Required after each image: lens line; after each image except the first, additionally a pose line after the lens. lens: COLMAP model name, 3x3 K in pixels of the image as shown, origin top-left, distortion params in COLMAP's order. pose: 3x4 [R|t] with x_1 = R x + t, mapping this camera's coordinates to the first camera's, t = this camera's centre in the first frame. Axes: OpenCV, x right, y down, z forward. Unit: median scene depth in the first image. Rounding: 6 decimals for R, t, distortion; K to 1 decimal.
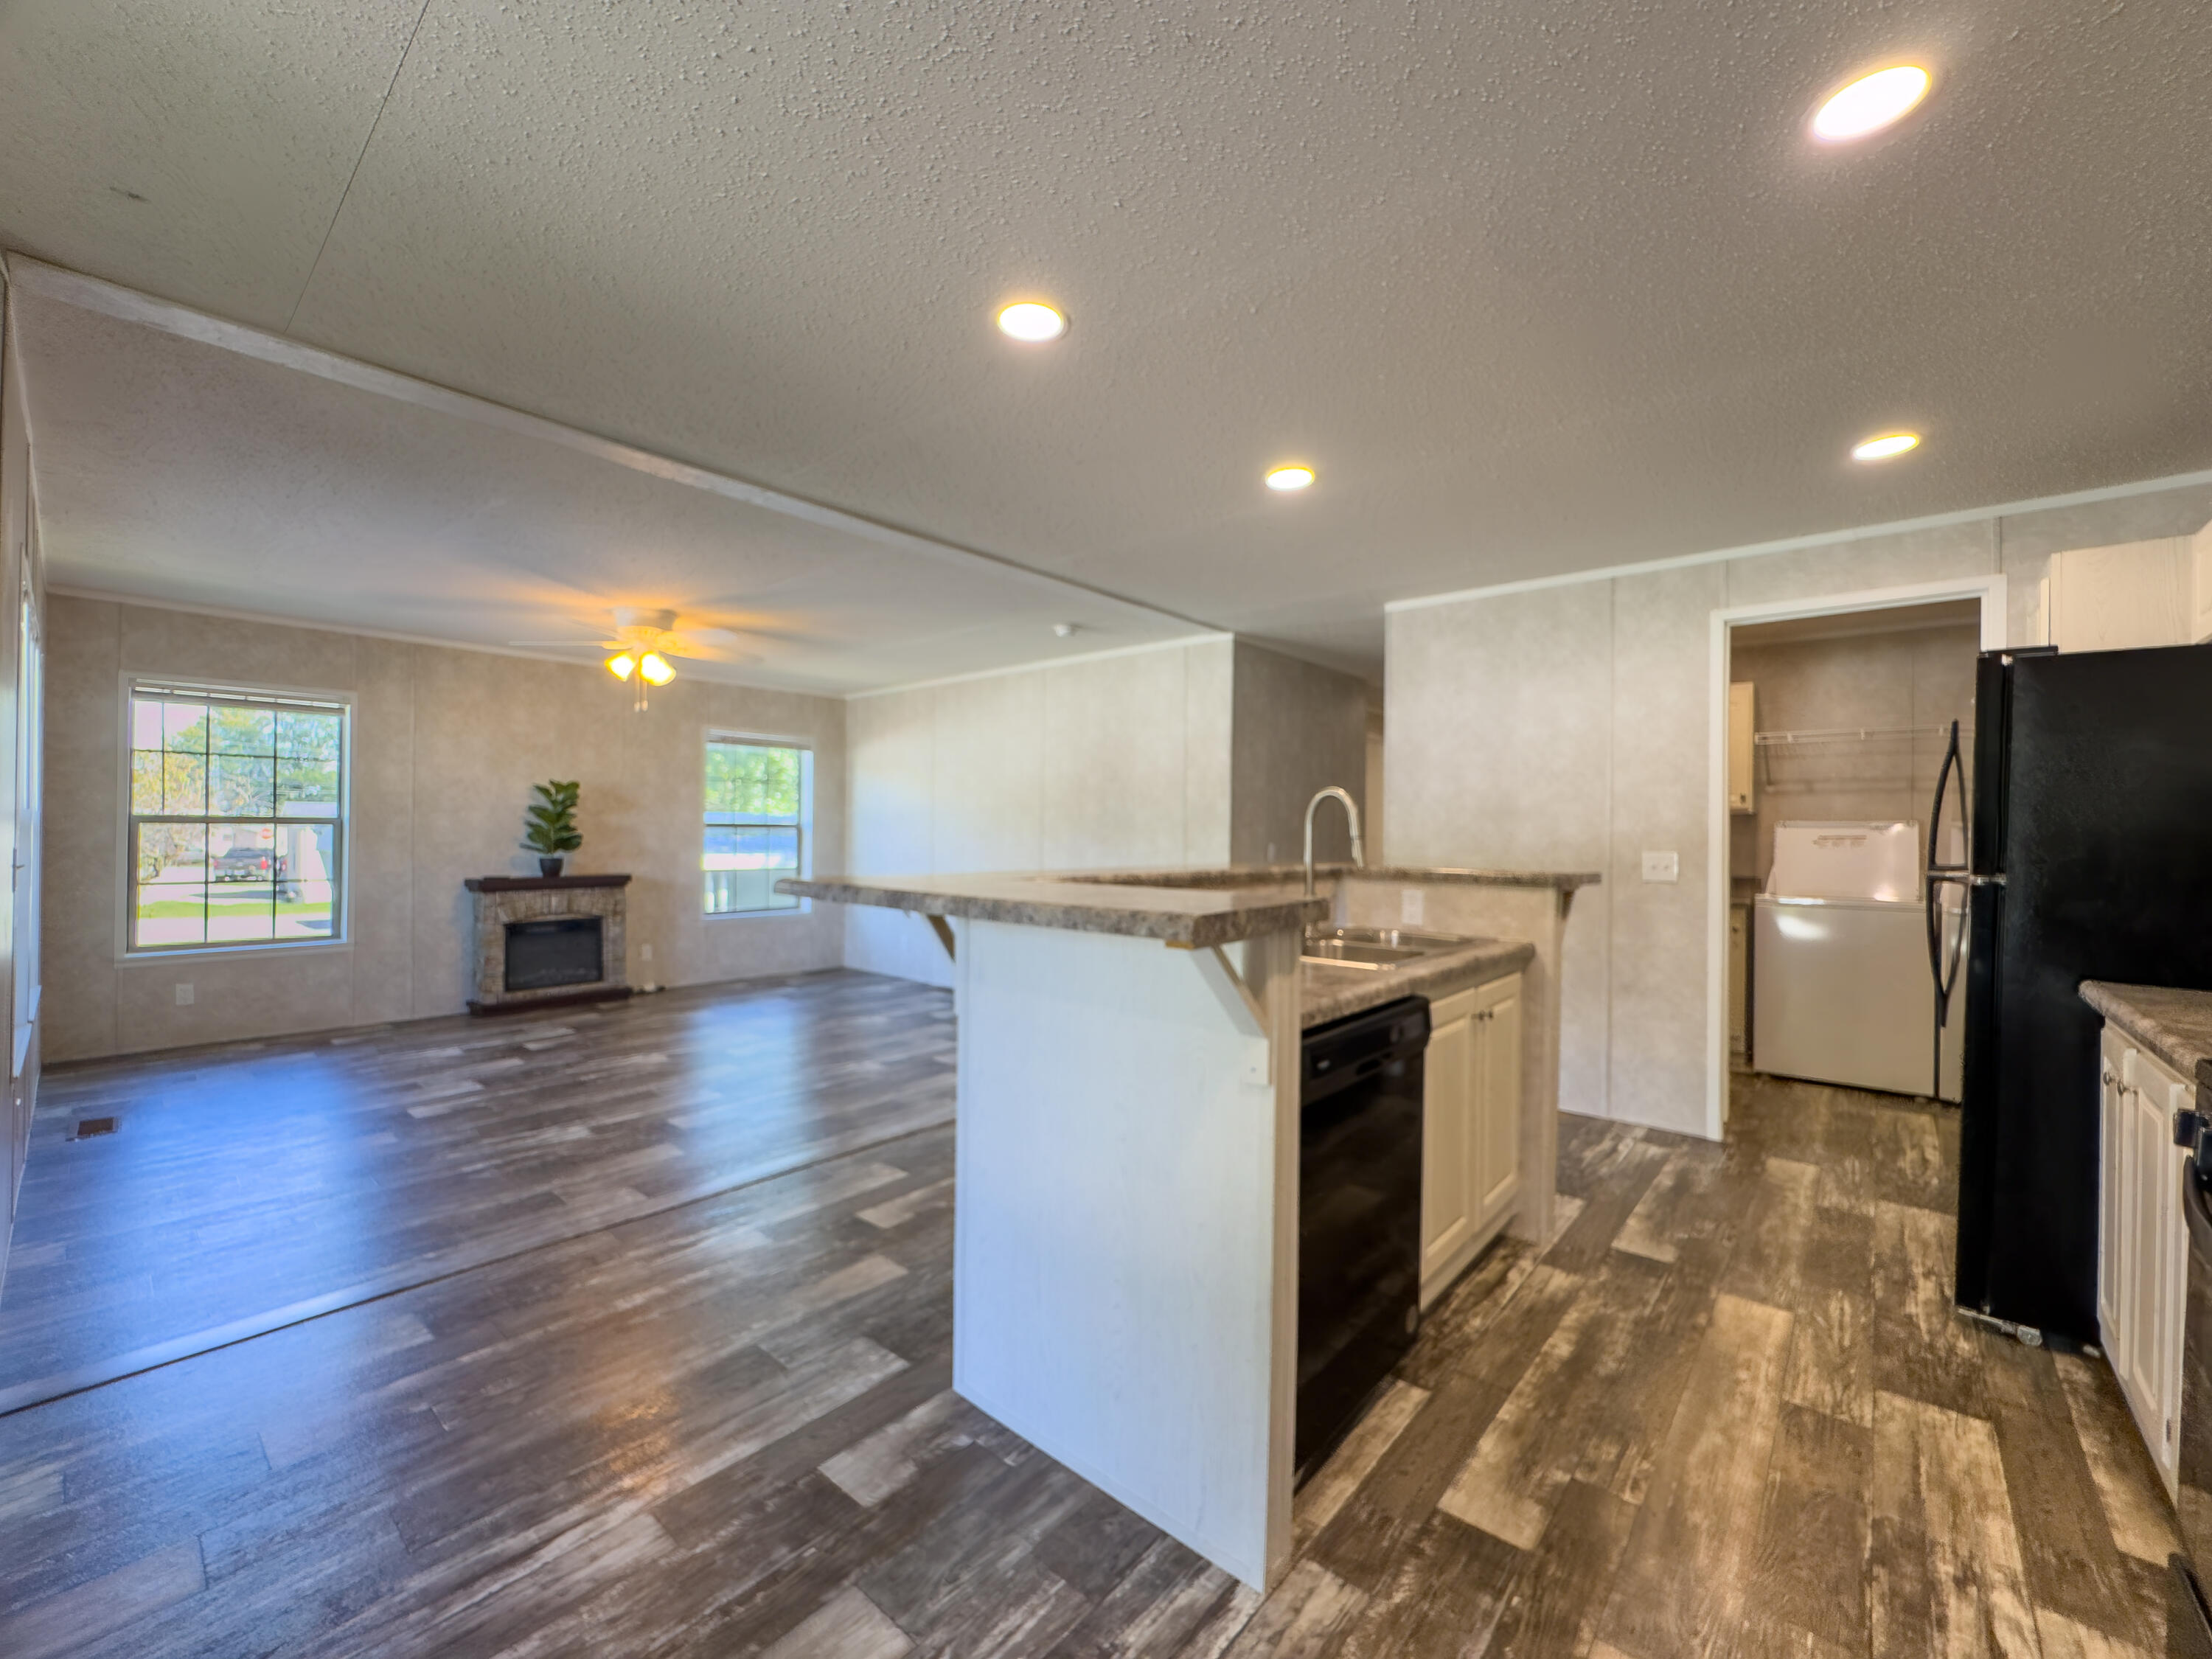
lens RADIAL K [[896.2, 0, 1106.0], [0, 896.2, 829.5], [0, 0, 1]] dist [-0.004124, 0.000135]
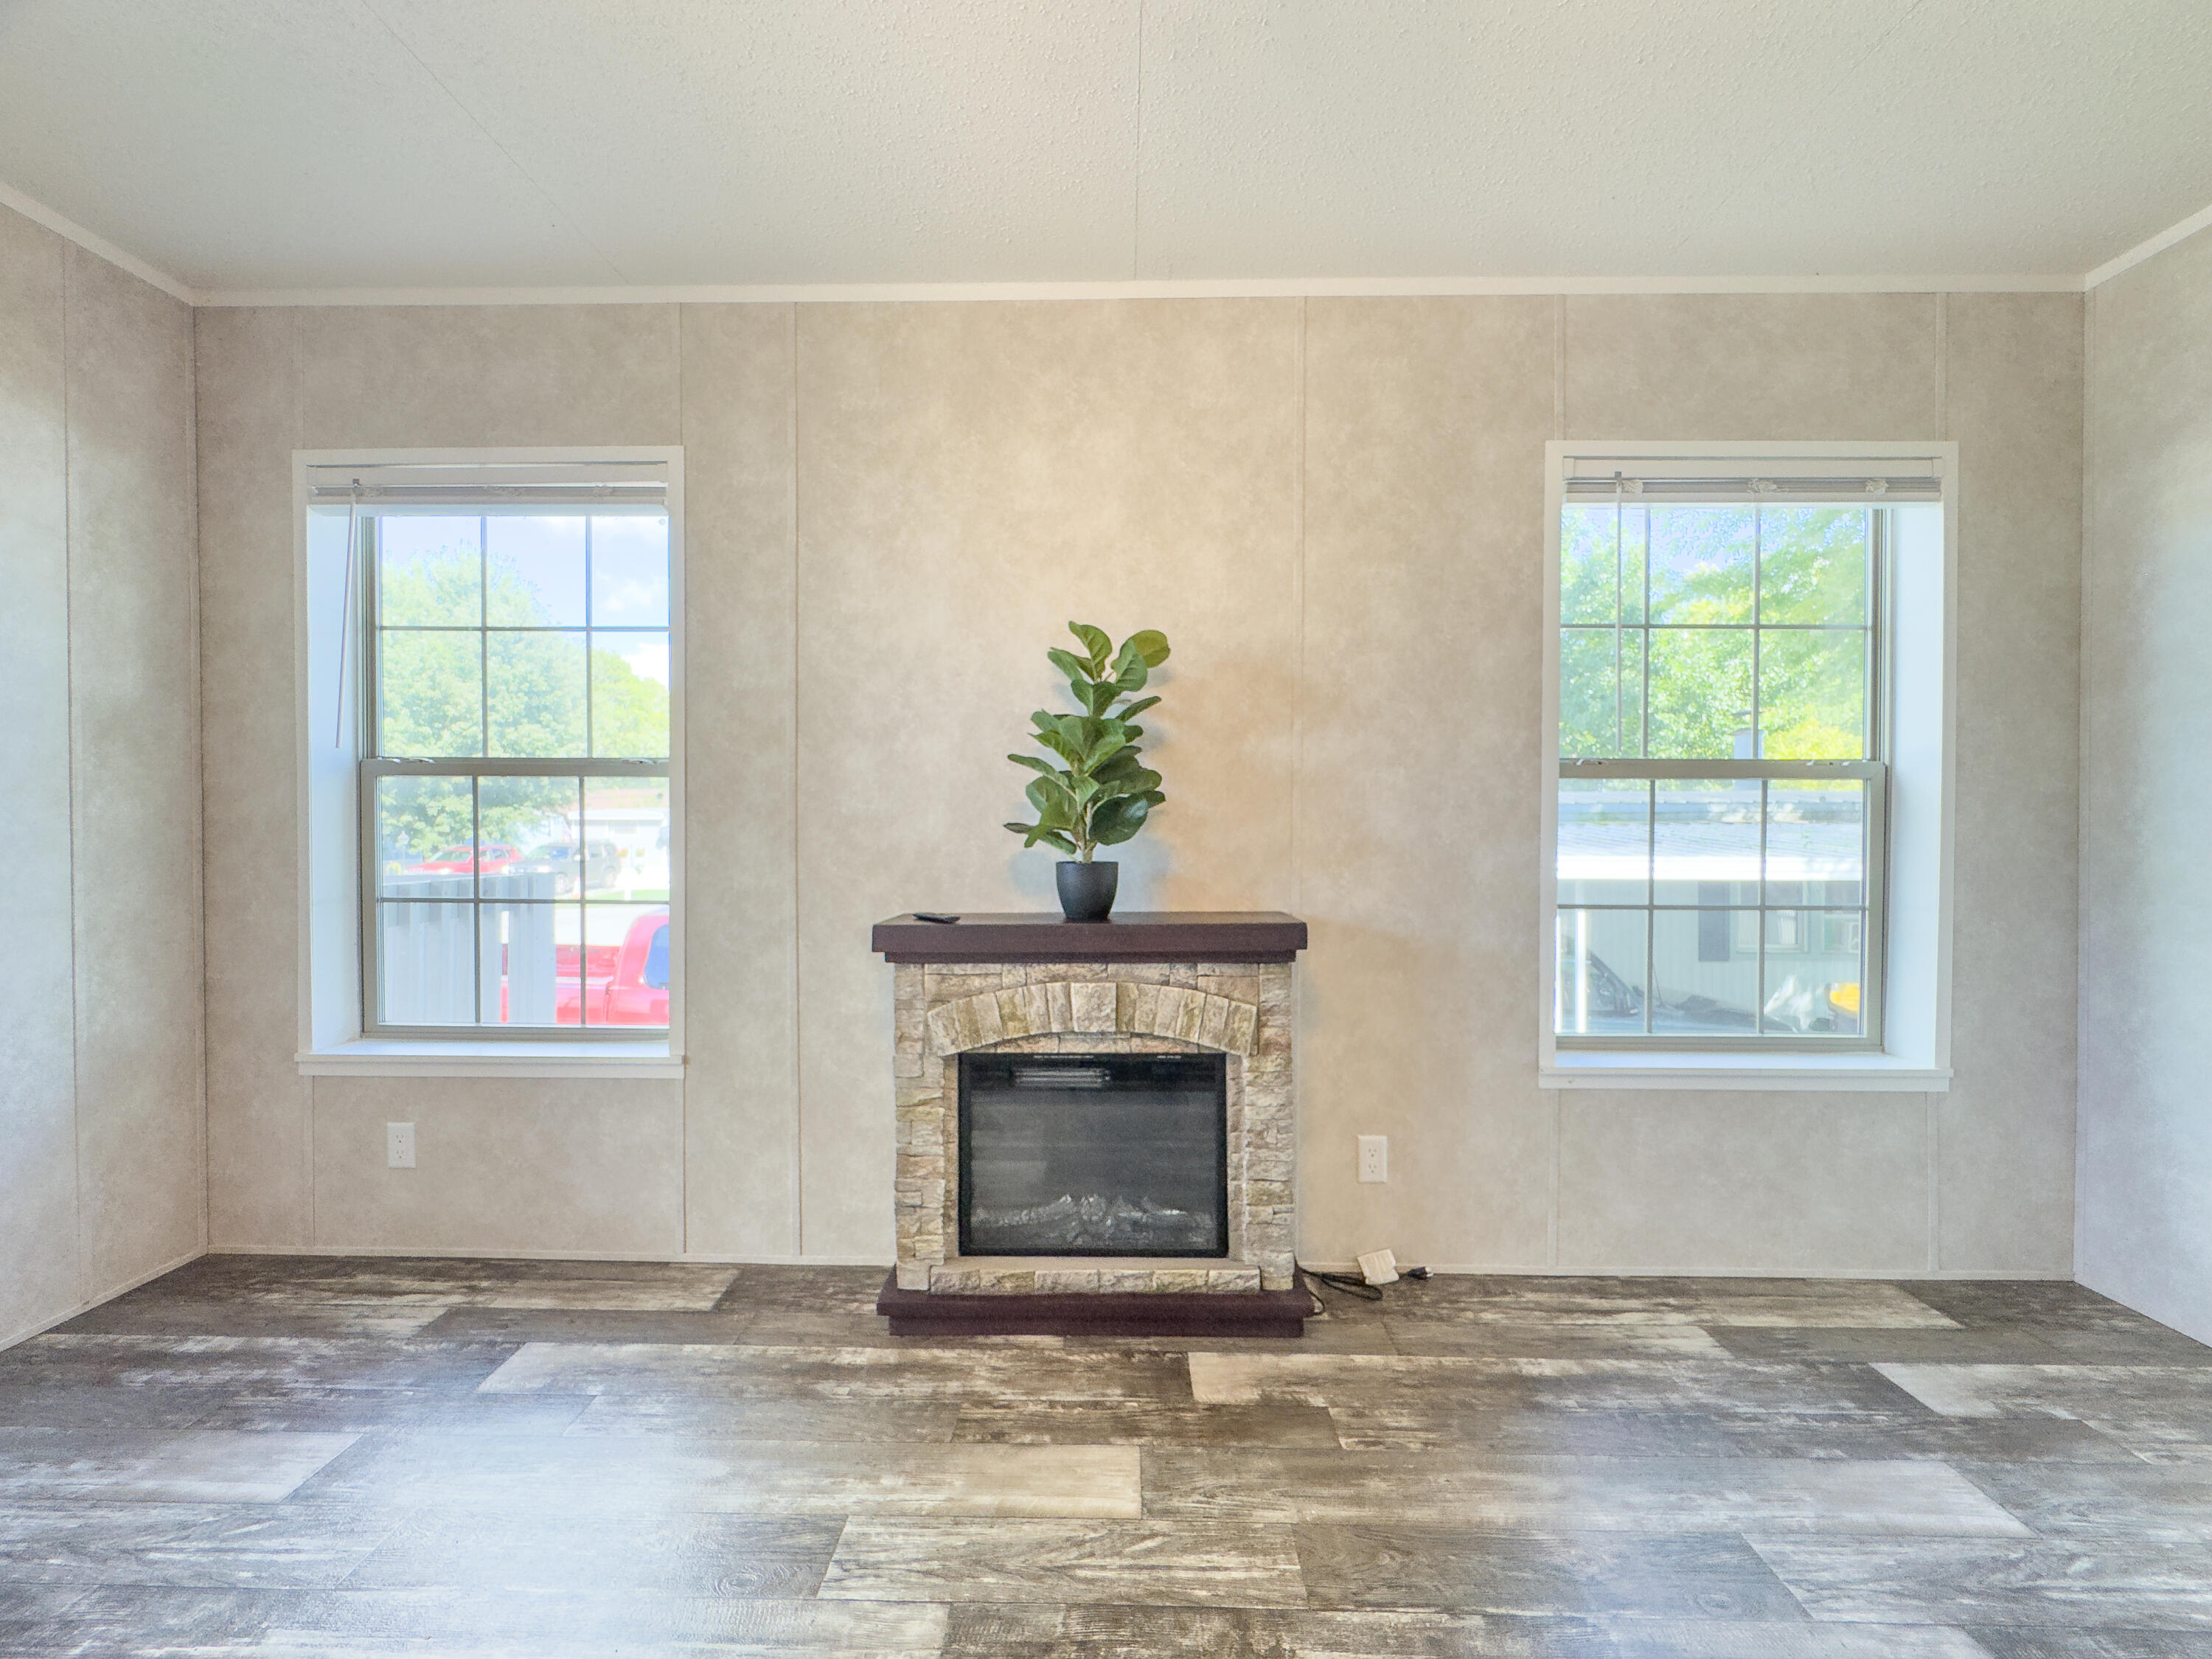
lens RADIAL K [[884.2, 0, 1103.8], [0, 884.2, 830.9], [0, 0, 1]] dist [-0.004683, -0.000180]
pose [[0.639630, 0.001821, -0.768681, -0.374837], [0.005063, 0.999966, 0.006582, 0.018031], [0.768667, -0.008102, 0.639598, 0.819075]]
